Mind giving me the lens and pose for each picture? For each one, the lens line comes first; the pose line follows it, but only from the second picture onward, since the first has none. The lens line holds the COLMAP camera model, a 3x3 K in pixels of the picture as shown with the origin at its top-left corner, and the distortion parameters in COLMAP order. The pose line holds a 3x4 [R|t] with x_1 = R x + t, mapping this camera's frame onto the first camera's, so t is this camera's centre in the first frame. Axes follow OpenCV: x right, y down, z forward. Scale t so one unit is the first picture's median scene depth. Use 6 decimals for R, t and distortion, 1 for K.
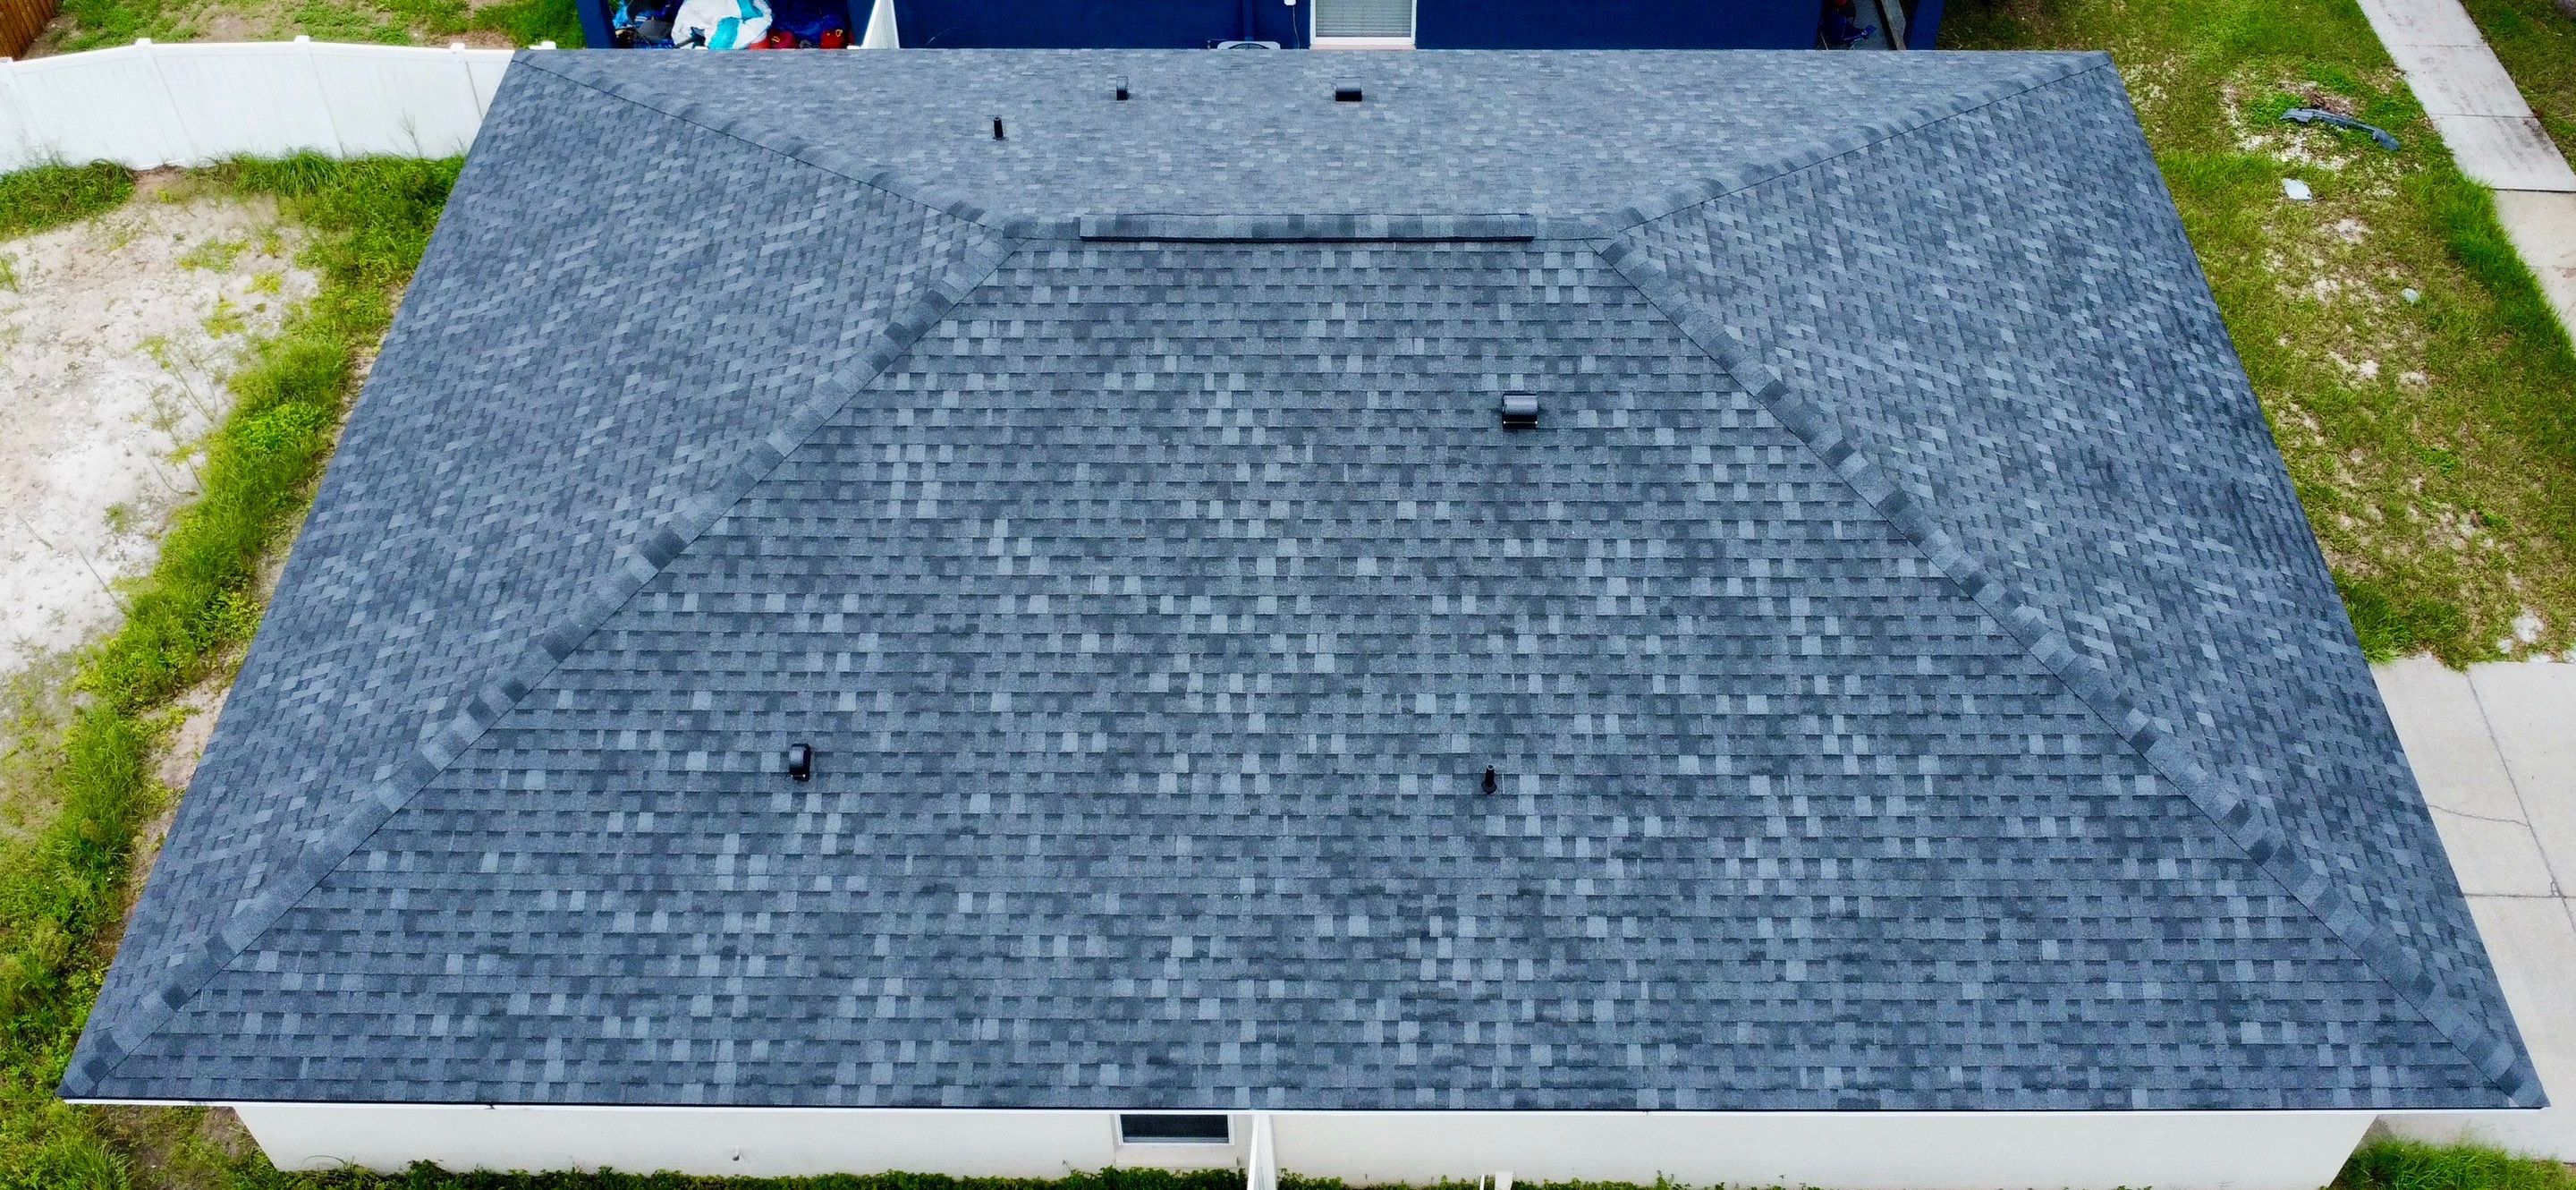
lens RADIAL K [[2240.3, 0, 1310.5], [0, 2240.3, 517.8], [0, 0, 1]] dist [-0.018136, -0.030642]
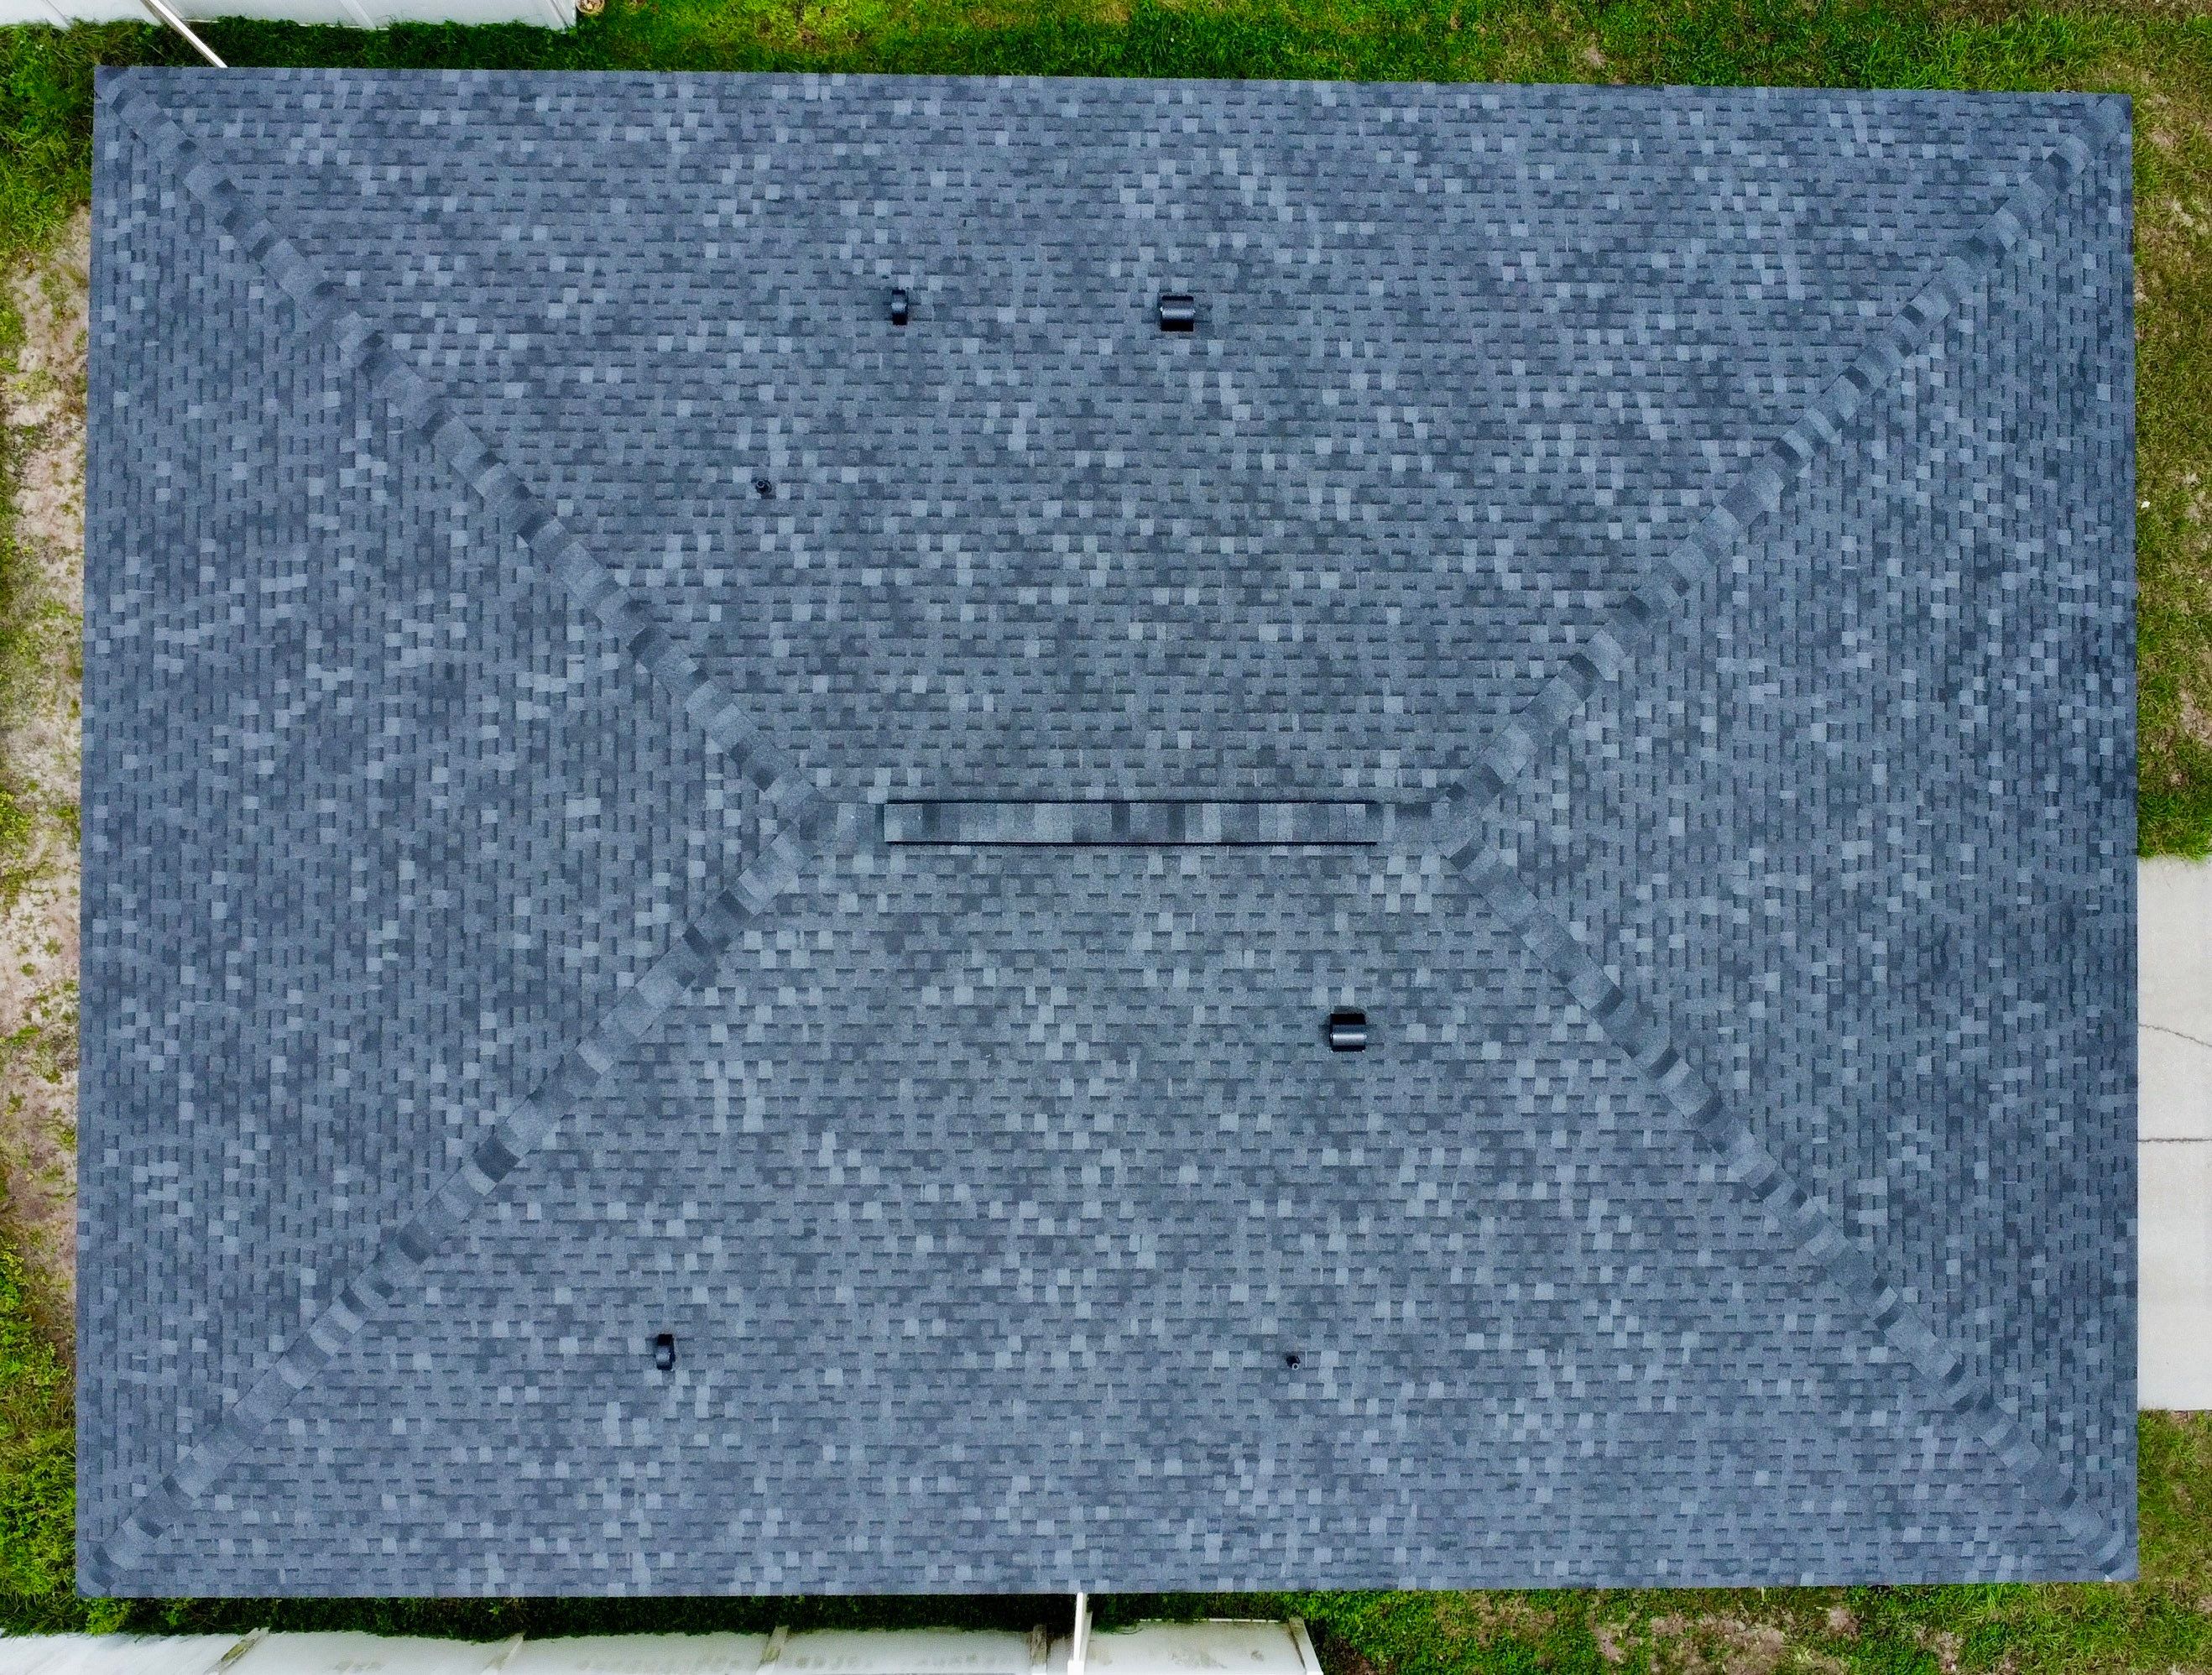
lens RADIAL K [[2449.2, 0, 1168.1], [0, 2449.2, 842.3], [0, 0, 1]] dist [-0.025048, 0.000000]
pose [[0.999279, -0.001798, 0.037926, -0.026886], [-0.024615, 0.729839, 0.683176, -0.866009], [-0.028908, -0.683617, 0.729269, 0.283981]]
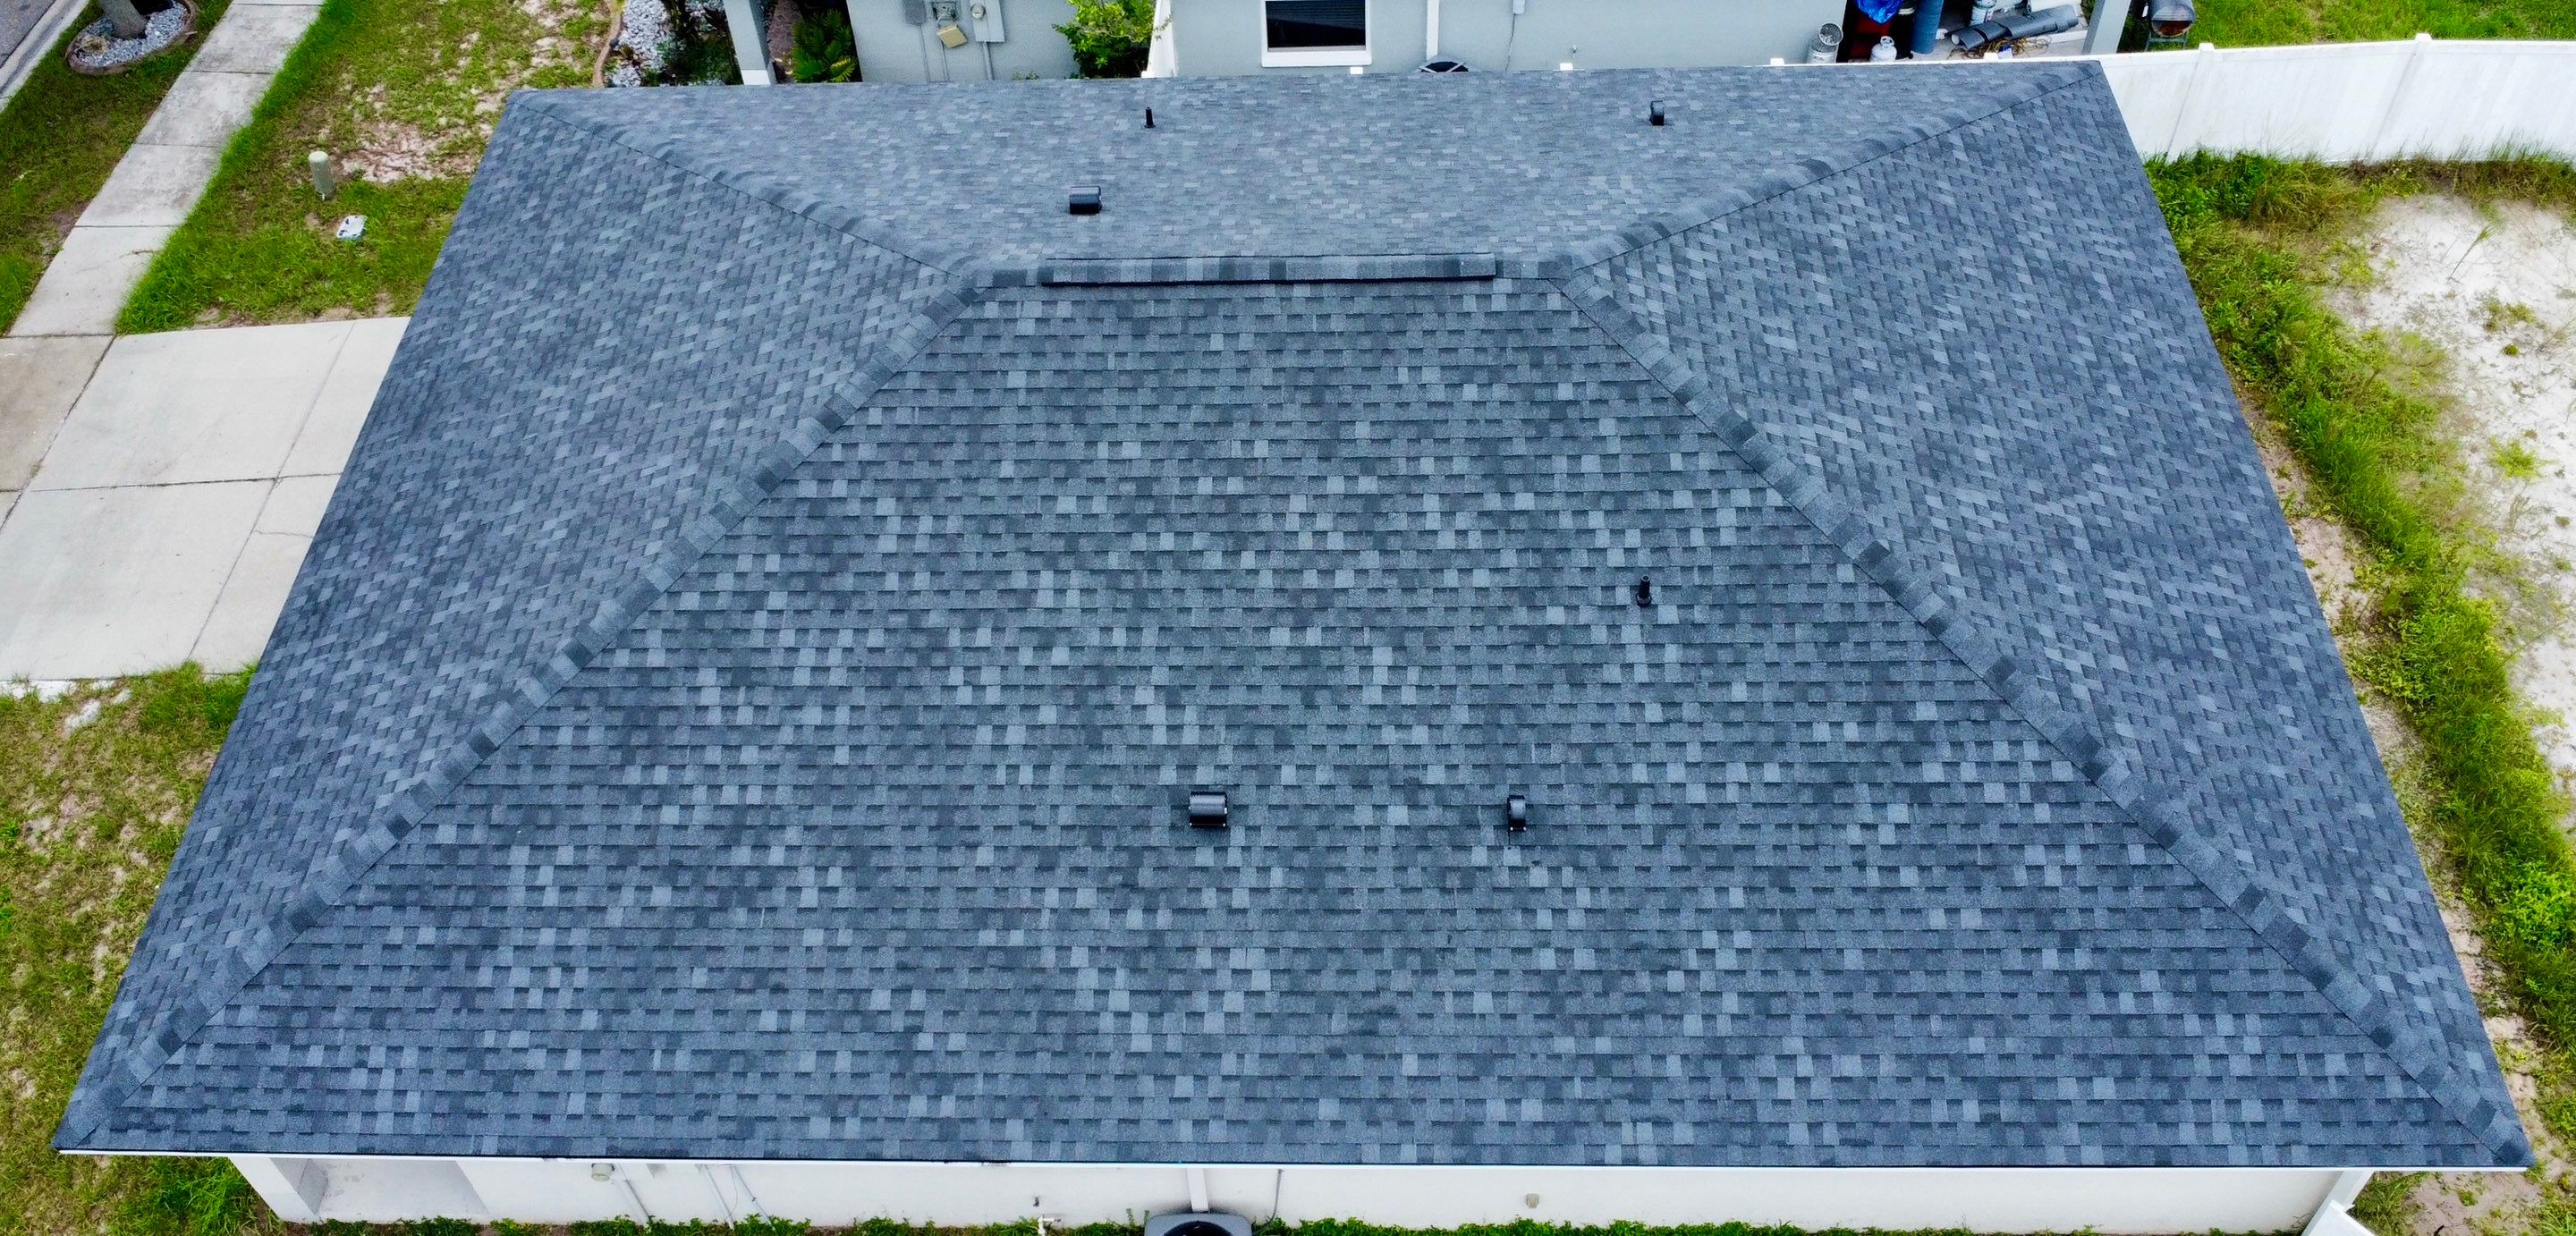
lens RADIAL K [[2167.5, 0, 1258.4], [0, 2167.5, 537.7], [0, 0, 1]] dist [-0.018171, -0.029529]
pose [[-0.998862, 0.011502, 0.046280, -0.044003], [0.045627, -0.051746, 0.997617, -1.178846], [0.013869, 0.998594, 0.051162, 1.147581]]
